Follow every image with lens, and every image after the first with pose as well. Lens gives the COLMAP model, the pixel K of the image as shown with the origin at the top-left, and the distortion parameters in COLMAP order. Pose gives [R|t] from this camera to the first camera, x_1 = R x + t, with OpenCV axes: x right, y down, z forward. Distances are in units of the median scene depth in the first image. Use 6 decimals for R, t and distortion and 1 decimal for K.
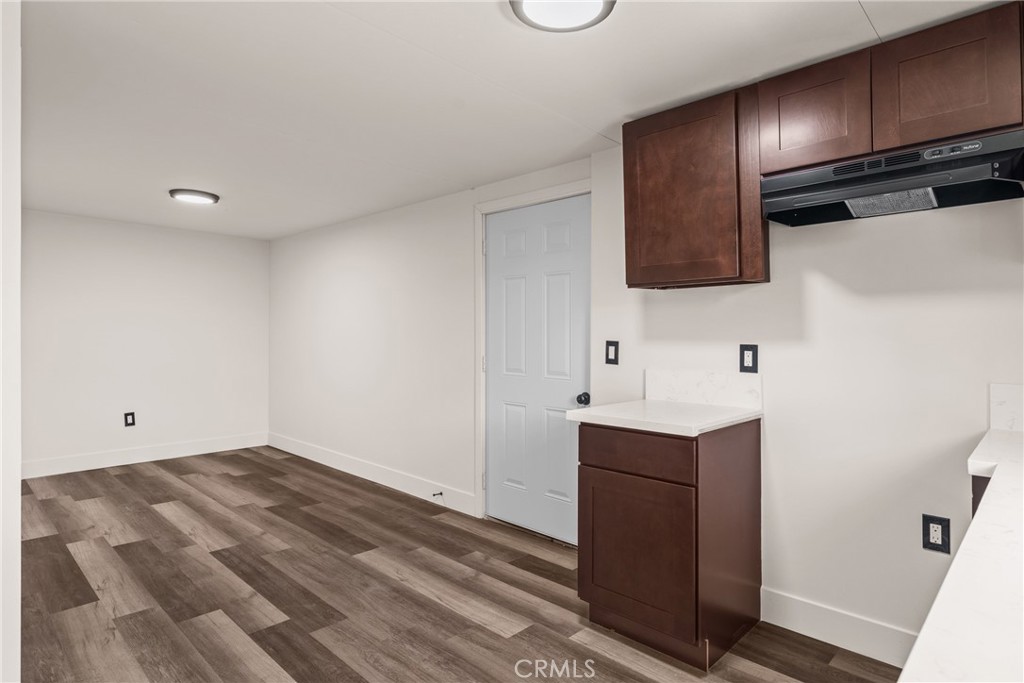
lens RADIAL K [[565.9, 0, 510.5], [0, 565.9, 328.5], [0, 0, 1]] dist [-0.000046, -0.000091]
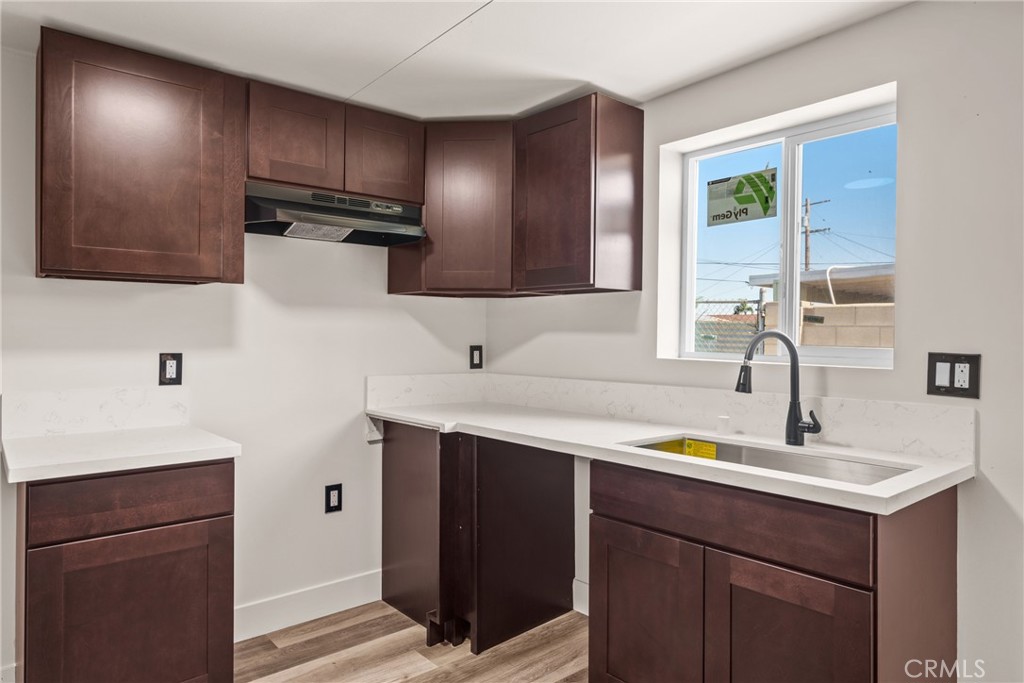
lens RADIAL K [[627.1, 0, 512.0], [0, 627.1, 341.5], [0, 0, 1]] dist [0.000922, 0.000611]
pose [[0.084728, -0.000555, 0.996404, -0.571414], [-0.008210, 0.999966, 0.001255, 0.005526], [-0.996370, -0.008287, 0.084720, 0.448605]]
